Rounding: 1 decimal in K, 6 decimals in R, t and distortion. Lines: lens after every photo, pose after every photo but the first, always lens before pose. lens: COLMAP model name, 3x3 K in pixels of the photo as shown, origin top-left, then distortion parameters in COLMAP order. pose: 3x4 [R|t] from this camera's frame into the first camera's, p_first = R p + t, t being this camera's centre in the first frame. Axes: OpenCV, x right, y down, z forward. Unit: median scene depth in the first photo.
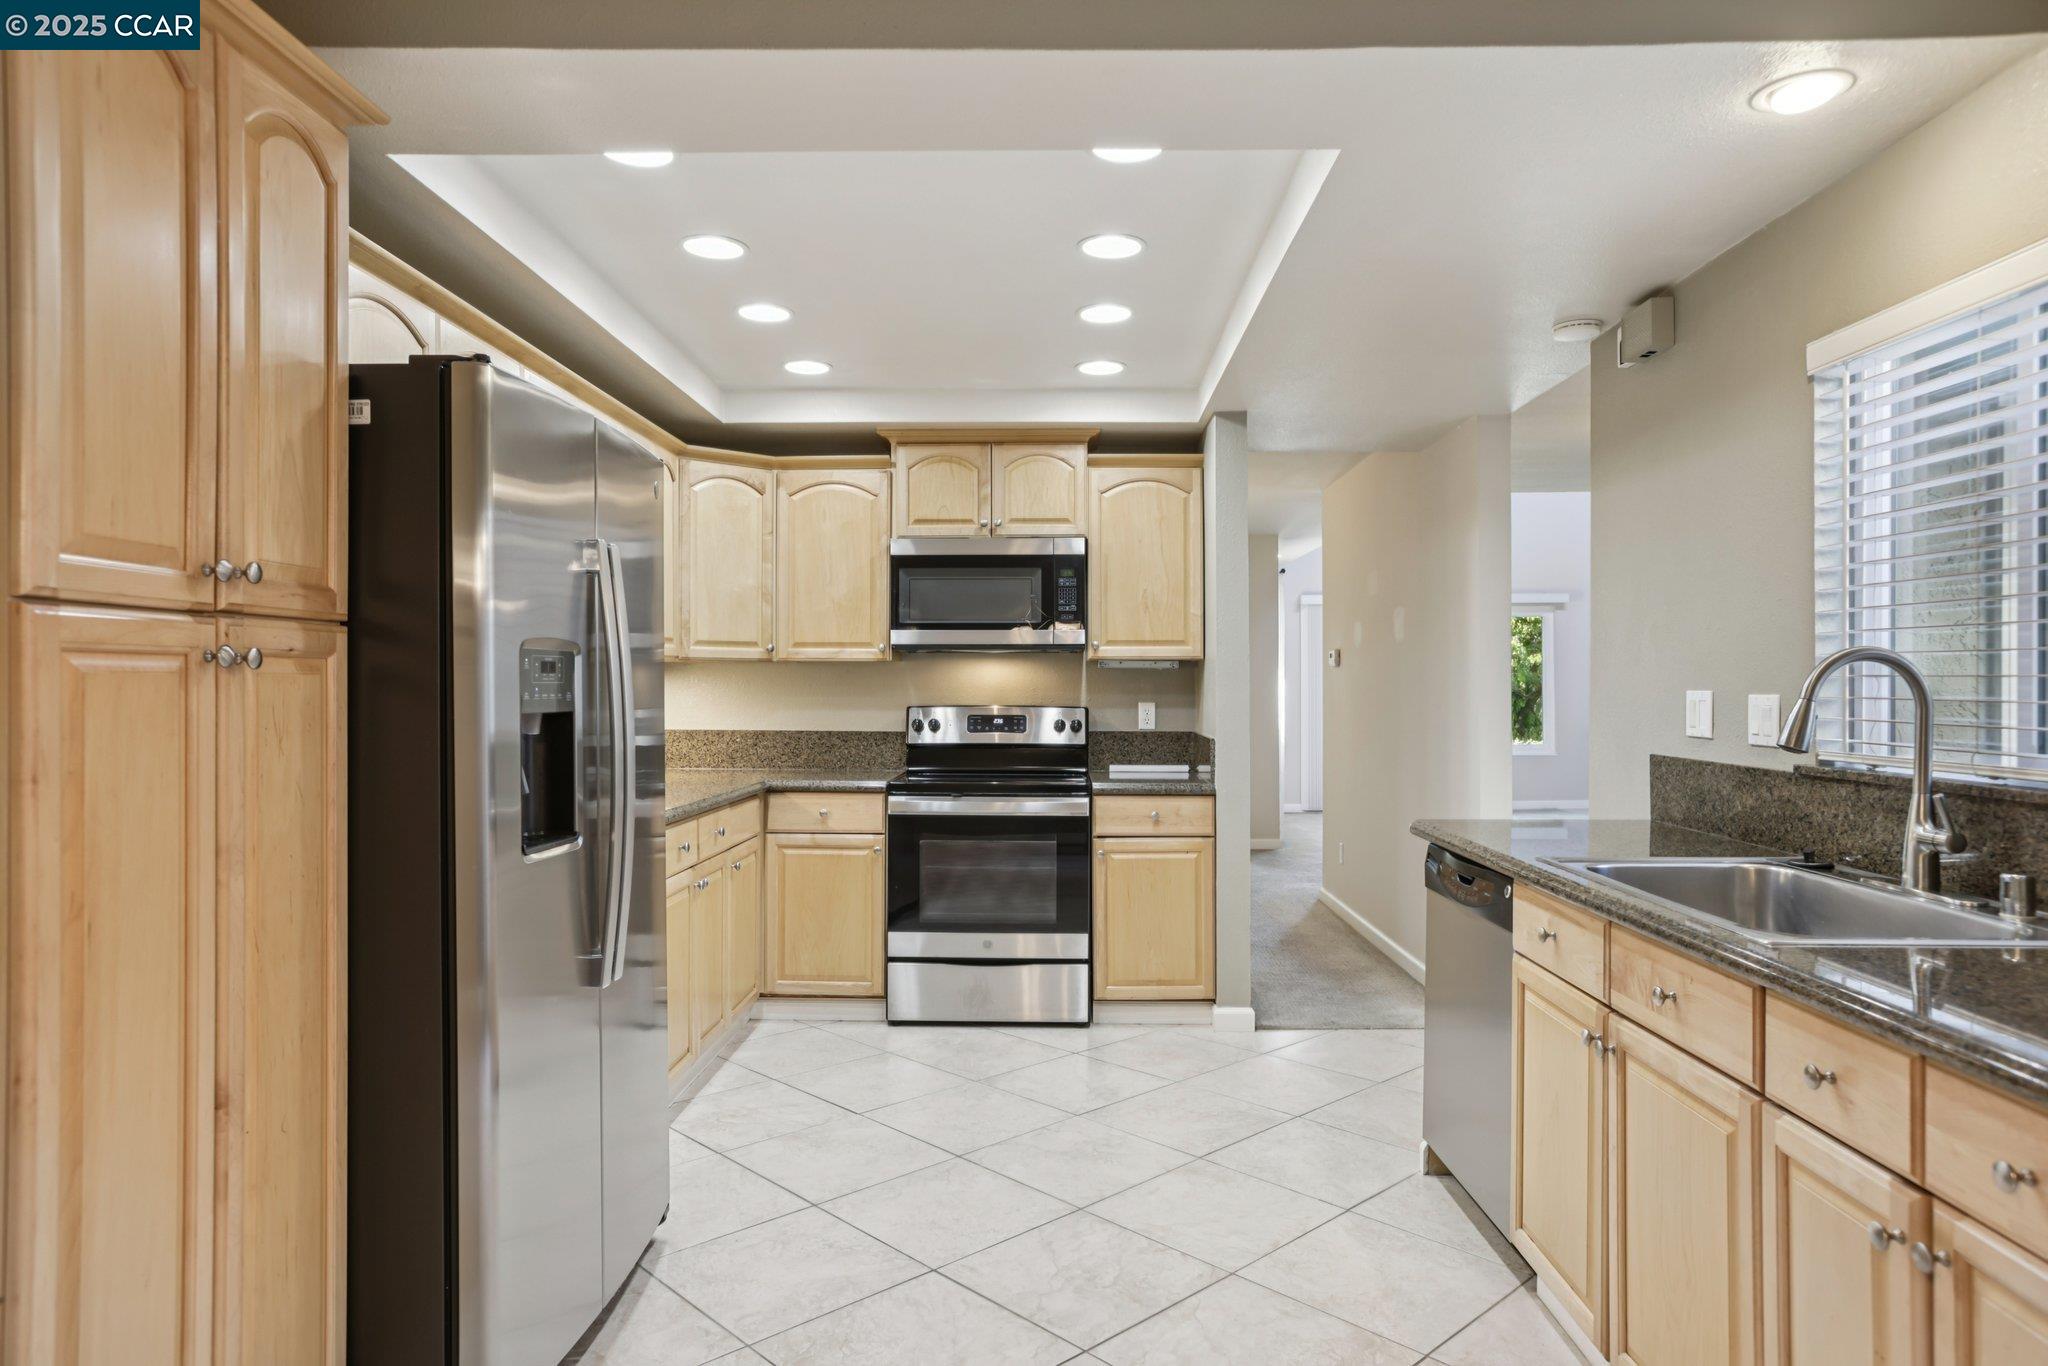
lens RADIAL K [[1258.9, 0, 1032.5], [0, 1258.9, 684.8], [0, 0, 1]] dist [-0.044661, 0.048149]
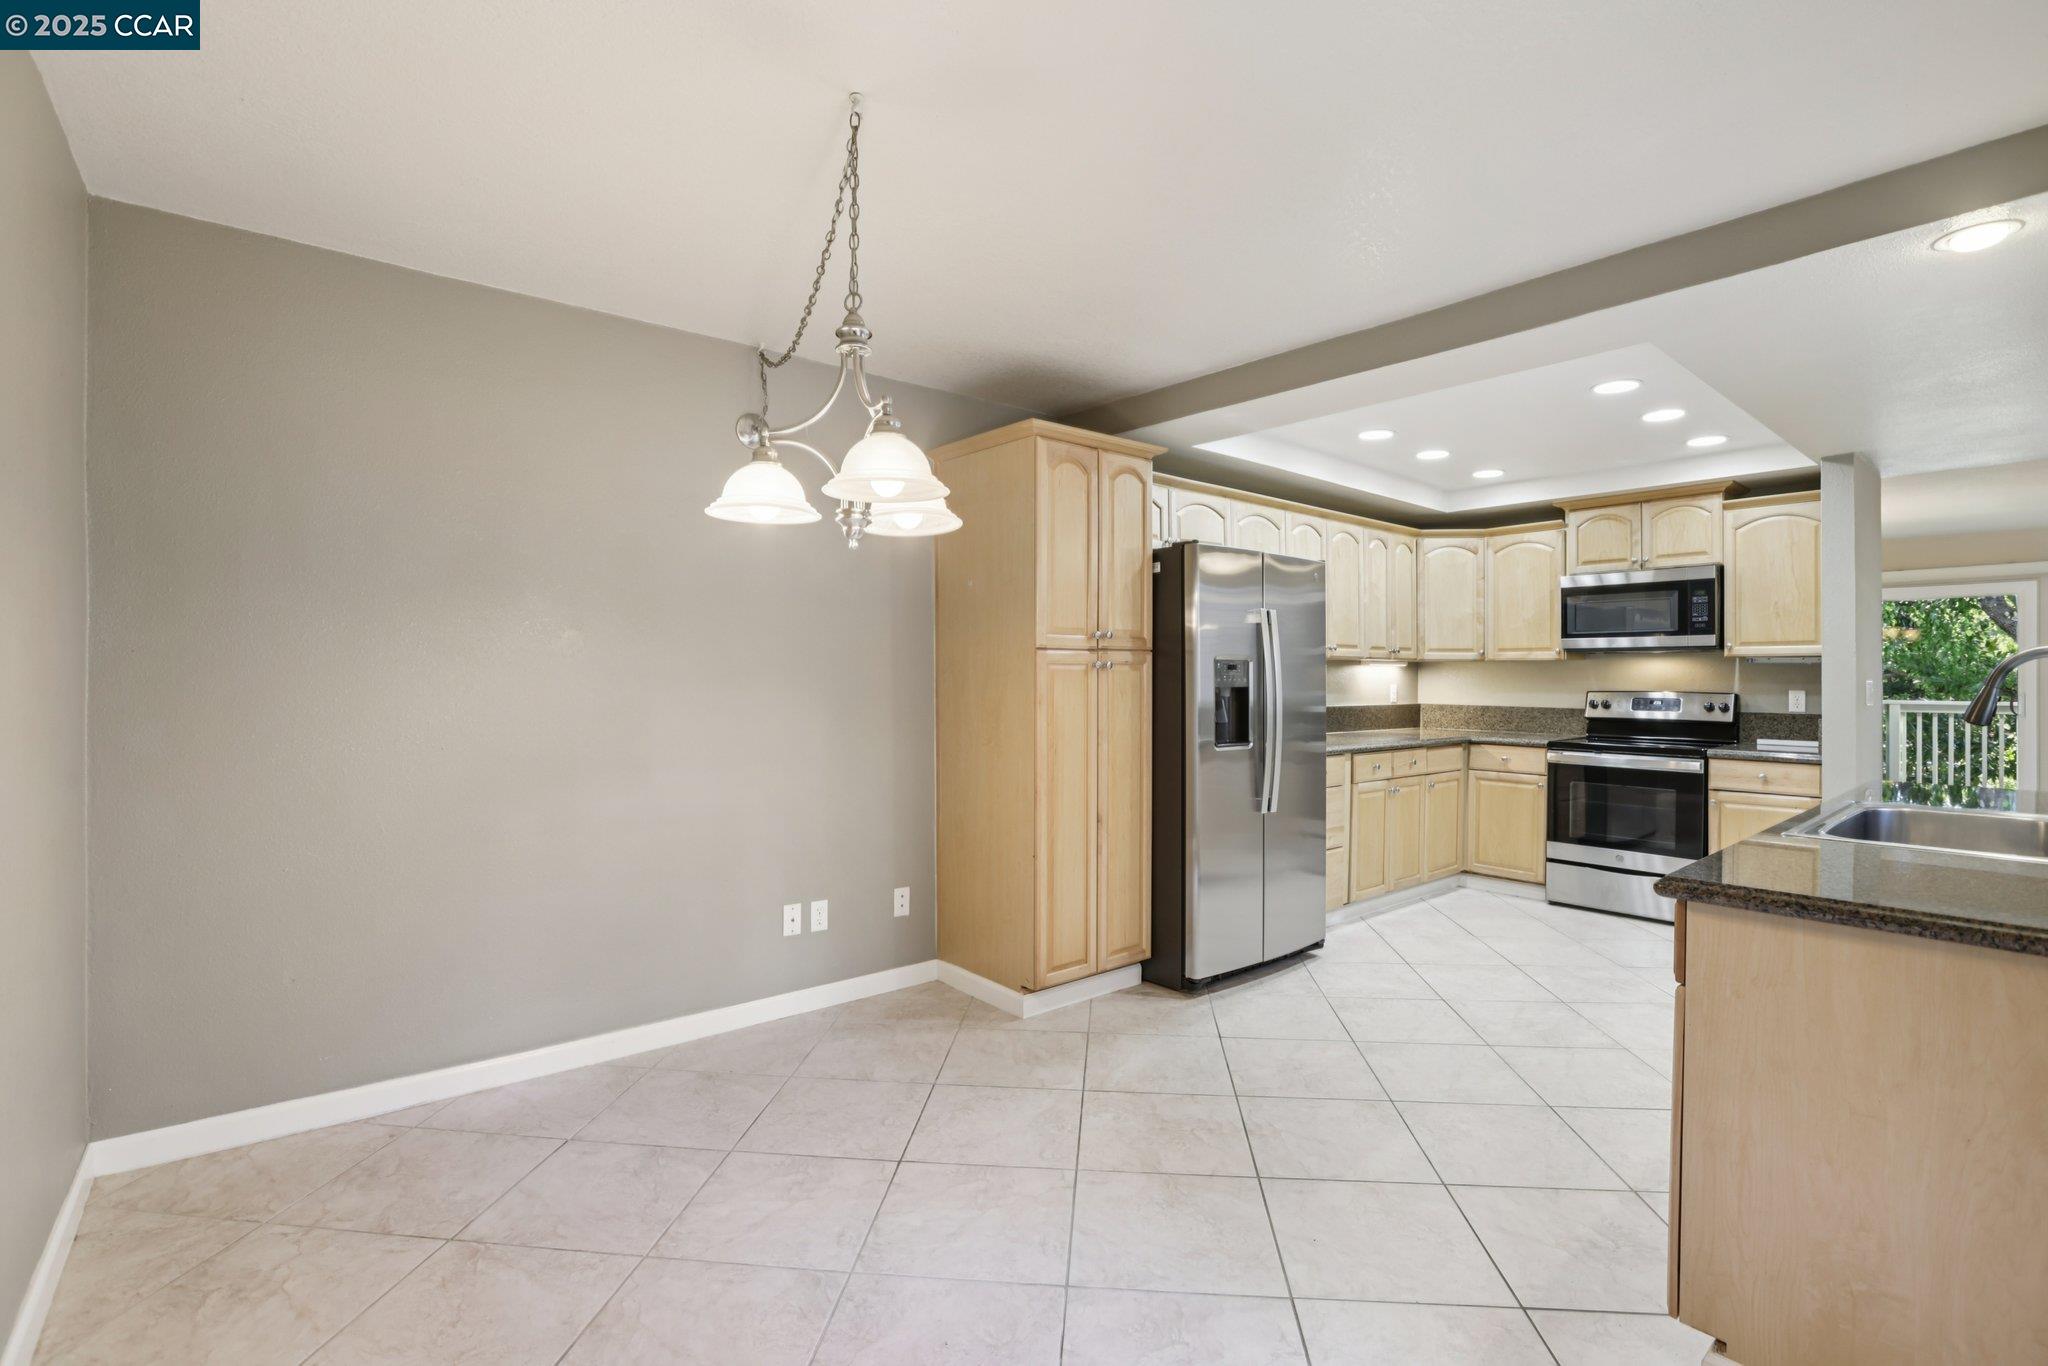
lens RADIAL K [[936.8, 0, 1030.0], [0, 936.8, 684.8], [0, 0, 1]] dist [-0.012977, 0.000378]
pose [[0.658244, 0.007923, -0.752763, 0.319635], [-0.001655, 0.999957, 0.009077, 0.001433], [0.752803, -0.004729, 0.658229, -0.198436]]
